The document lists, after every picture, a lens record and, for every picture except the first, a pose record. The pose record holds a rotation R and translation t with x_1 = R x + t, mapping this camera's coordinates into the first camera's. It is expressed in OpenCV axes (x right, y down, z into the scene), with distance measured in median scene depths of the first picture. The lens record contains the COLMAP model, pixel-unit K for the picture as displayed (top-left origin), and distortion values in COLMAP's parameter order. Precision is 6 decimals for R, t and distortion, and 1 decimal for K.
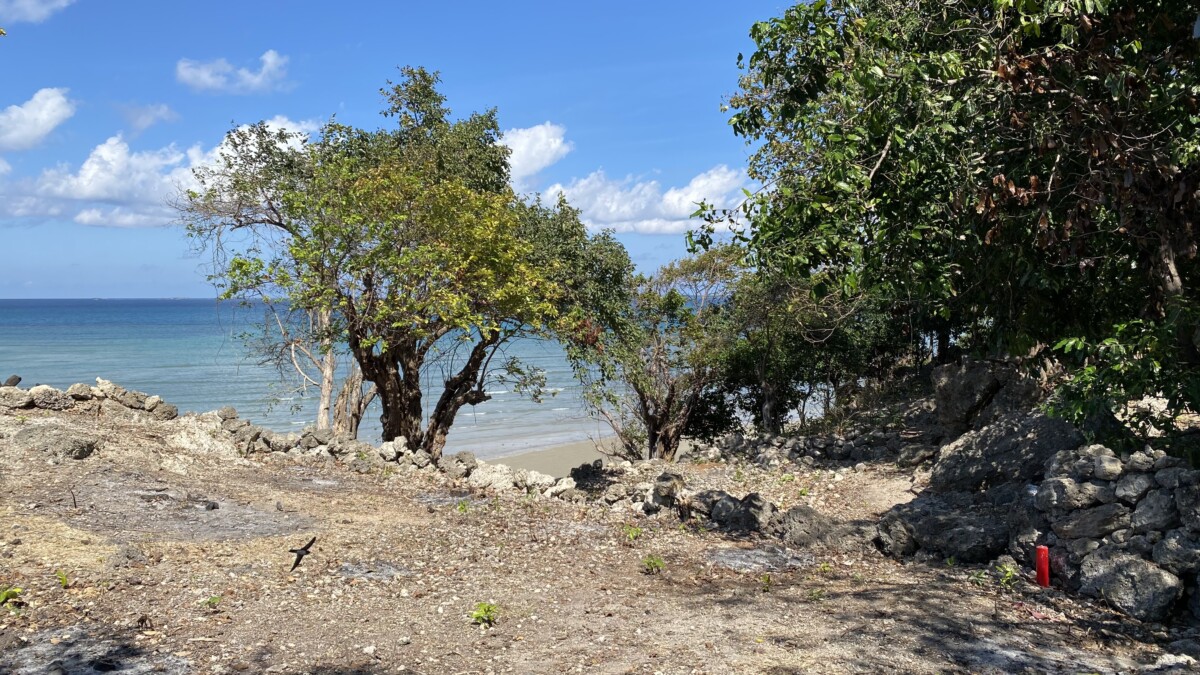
lens RADIAL K [[965.4, 0, 600.3], [0, 965.4, 336.8], [0, 0, 1]] dist [0.044152, -0.011493]
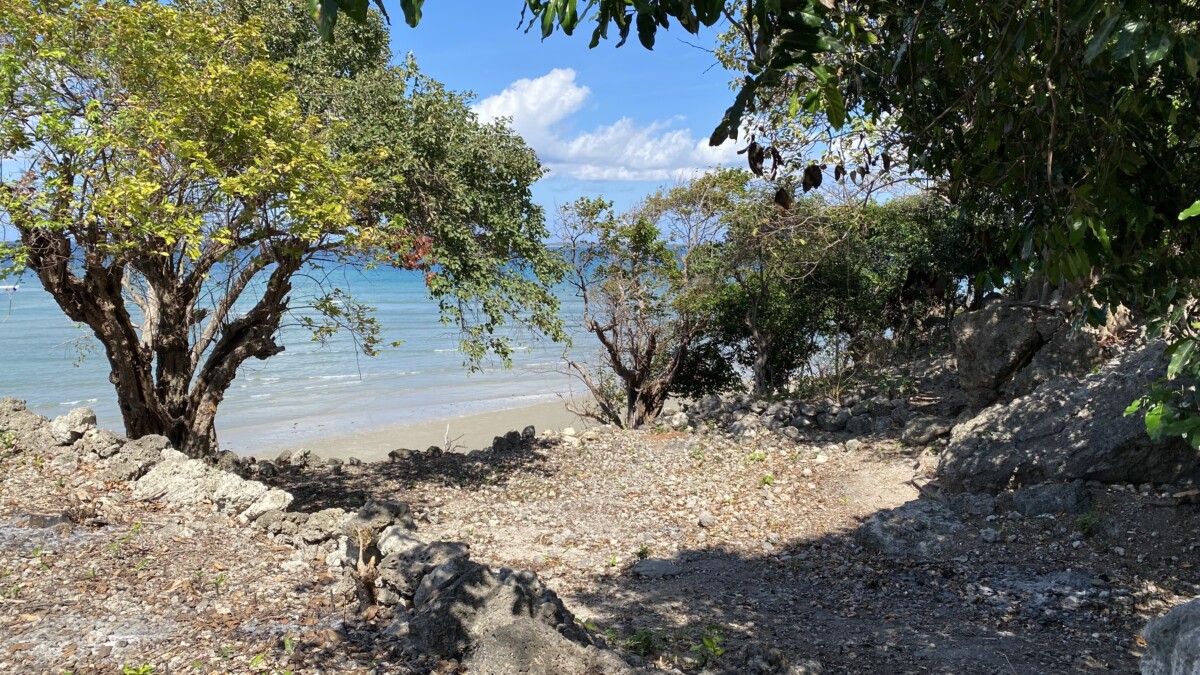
lens RADIAL K [[965.4, 0, 599.0], [0, 965.4, 338.9], [0, 0, 1]] dist [0.044152, -0.011493]
pose [[0.998951, 0.013296, -0.043814, 0.094705], [-0.010881, 0.998432, 0.054904, 0.010815], [0.044475, -0.054370, 0.997530, 0.219325]]
